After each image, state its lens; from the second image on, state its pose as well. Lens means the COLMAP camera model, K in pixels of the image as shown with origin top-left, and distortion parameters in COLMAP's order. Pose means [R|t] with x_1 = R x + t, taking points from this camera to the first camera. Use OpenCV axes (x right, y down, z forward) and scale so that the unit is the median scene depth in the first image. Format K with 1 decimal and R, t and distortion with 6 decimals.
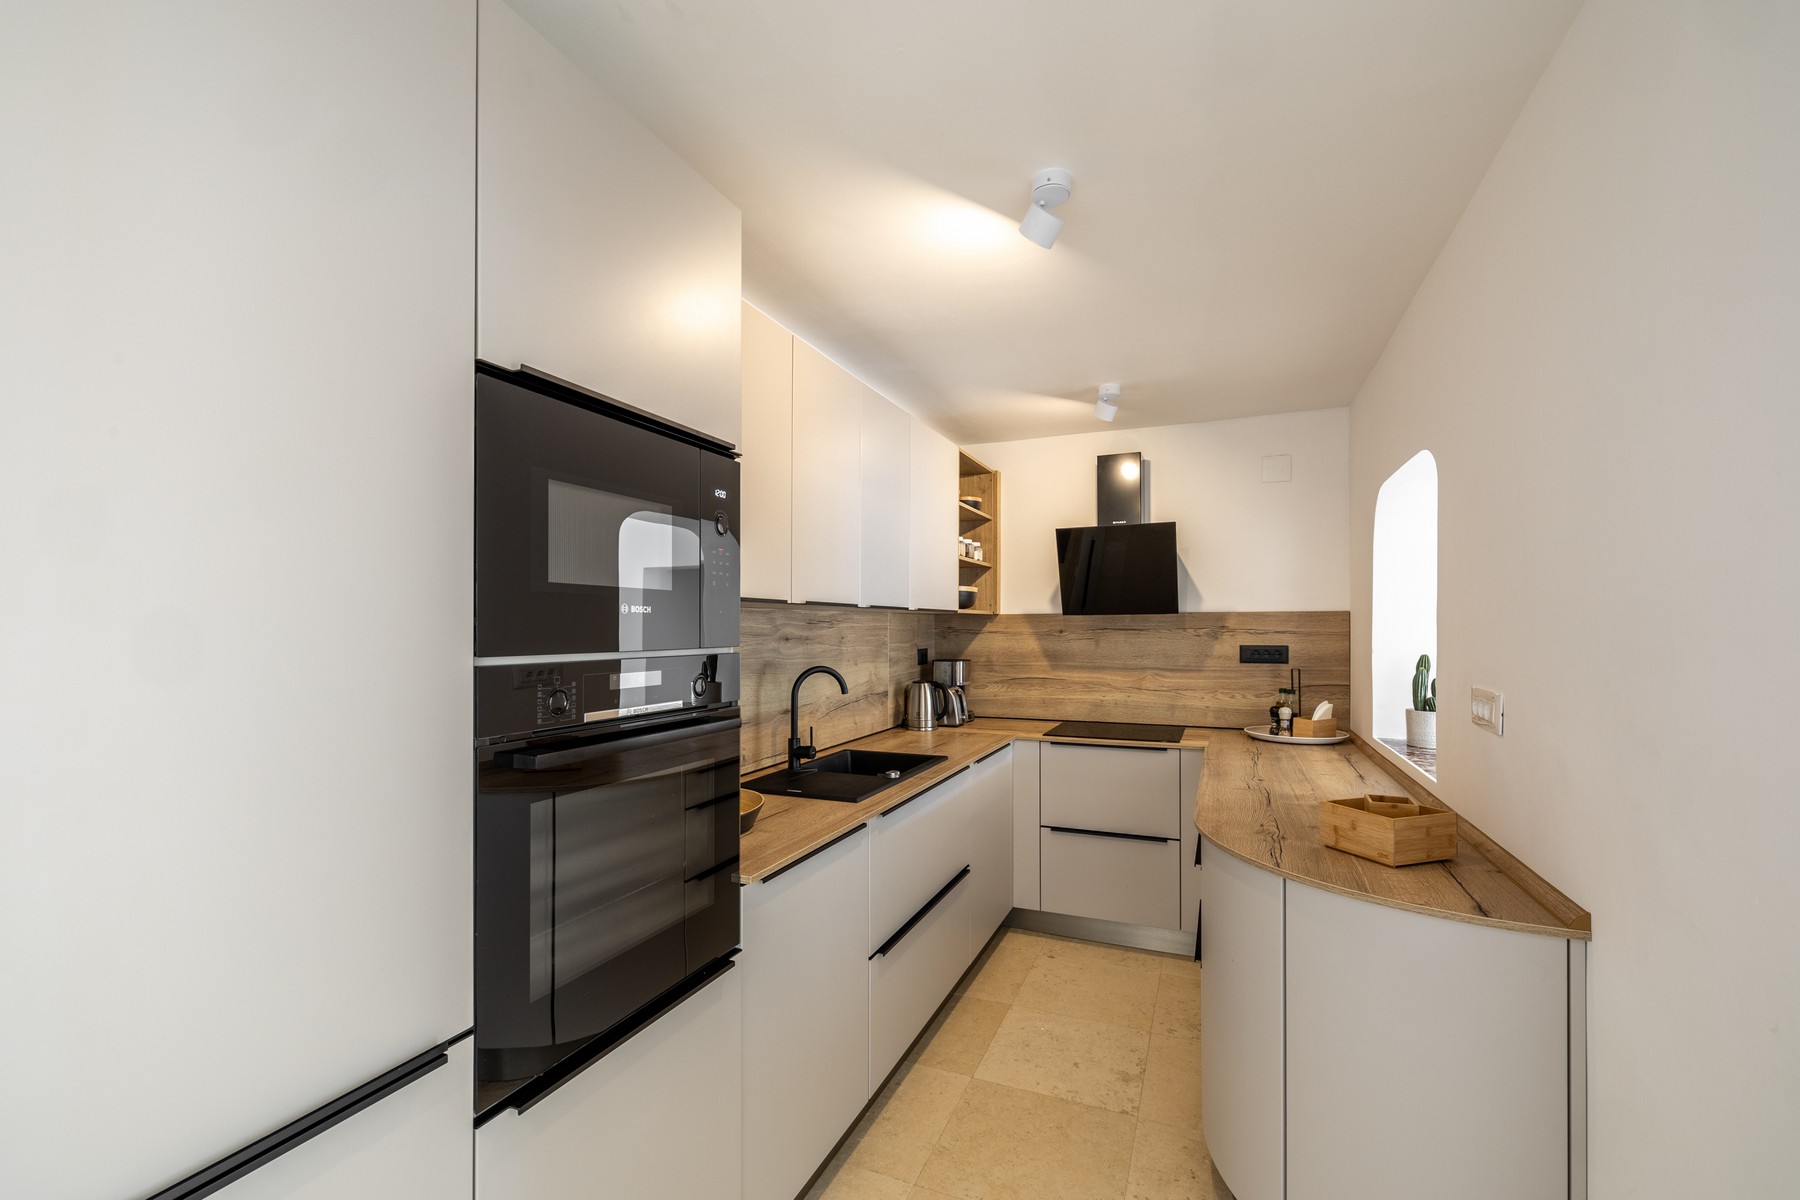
lens RADIAL K [[755.5, 0, 884.6], [0, 755.5, 626.0], [0, 0, 1]] dist [-0.001748, 0.000033]
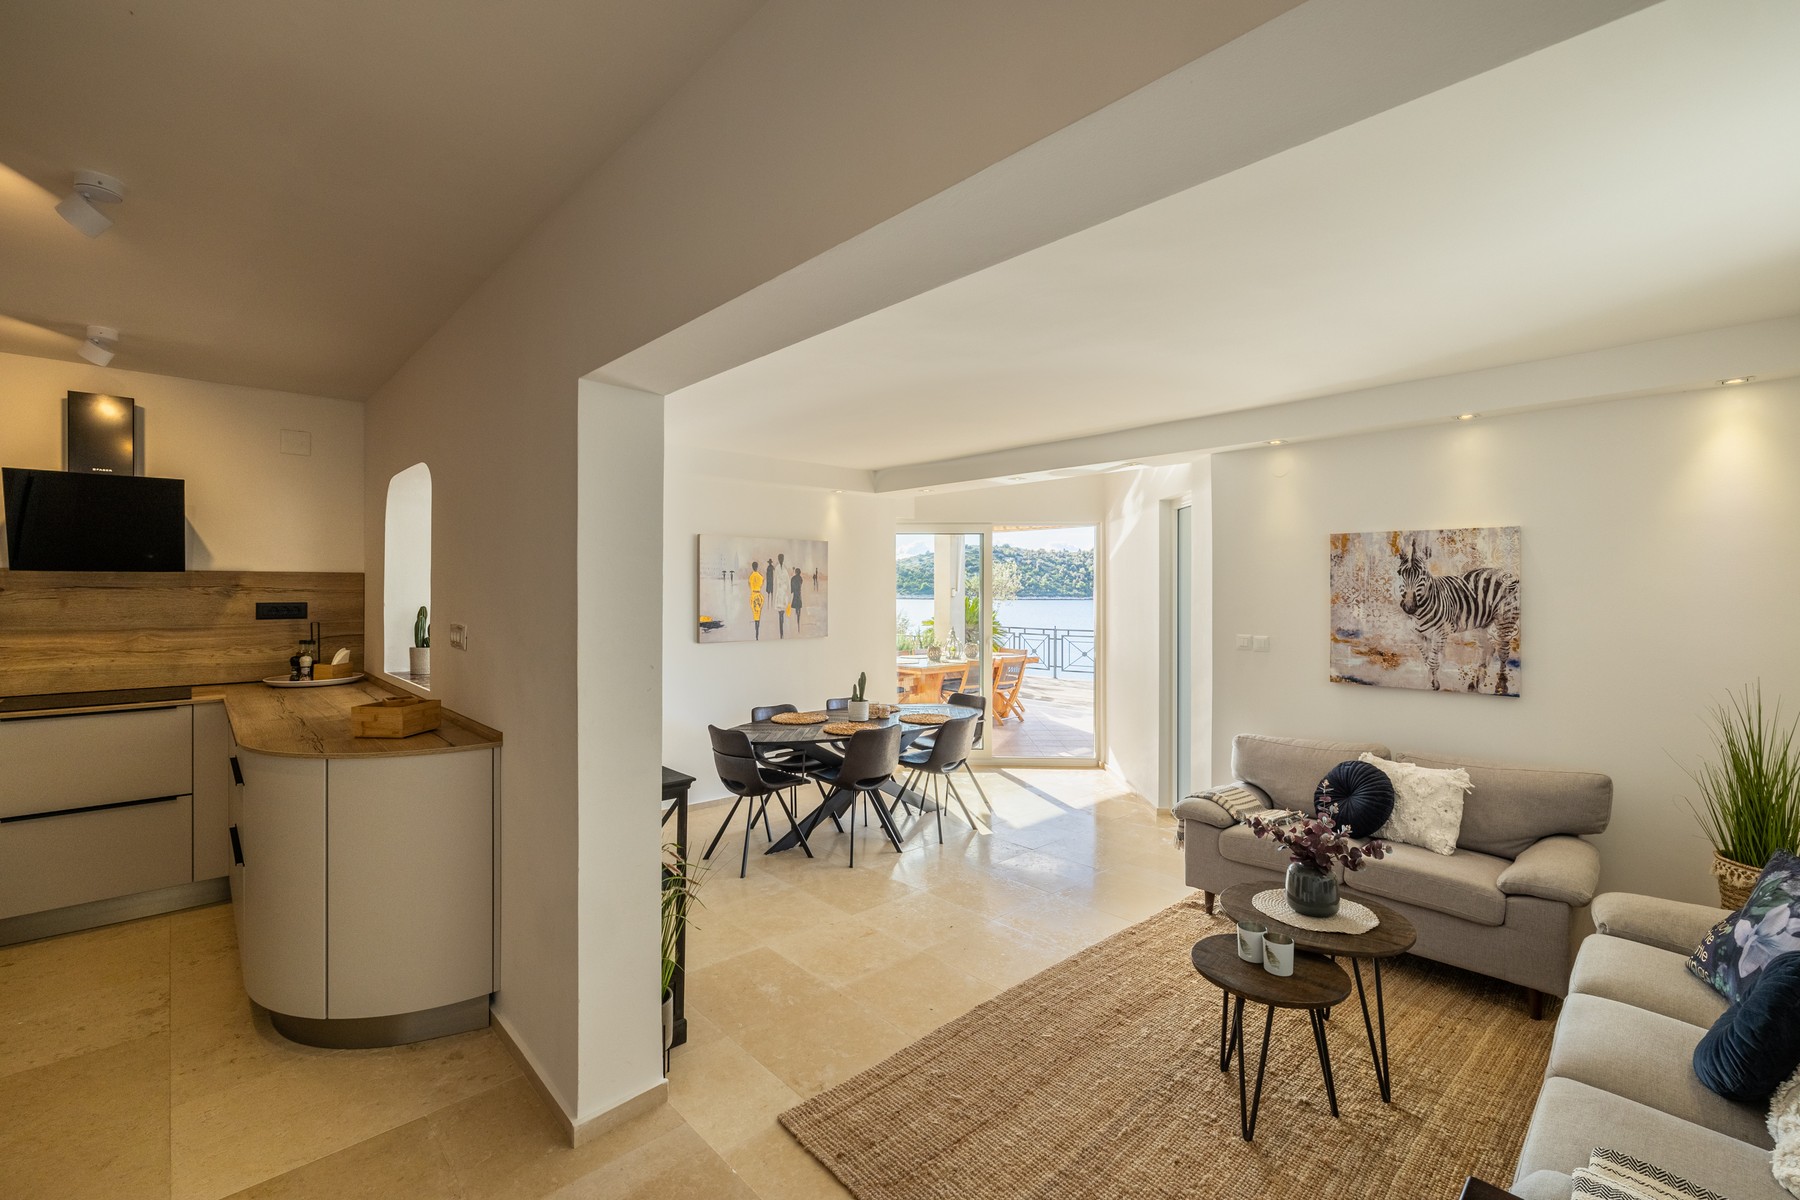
lens RADIAL K [[755.5, 0, 898.3], [0, 755.5, 589.1], [0, 0, 1]] dist [-0.001748, 0.000033]
pose [[0.381056, 0.001512, 0.924551, -0.179646], [-0.004850, 0.999988, 0.000363, 0.001571], [-0.924539, -0.004622, 0.381059, -0.257482]]
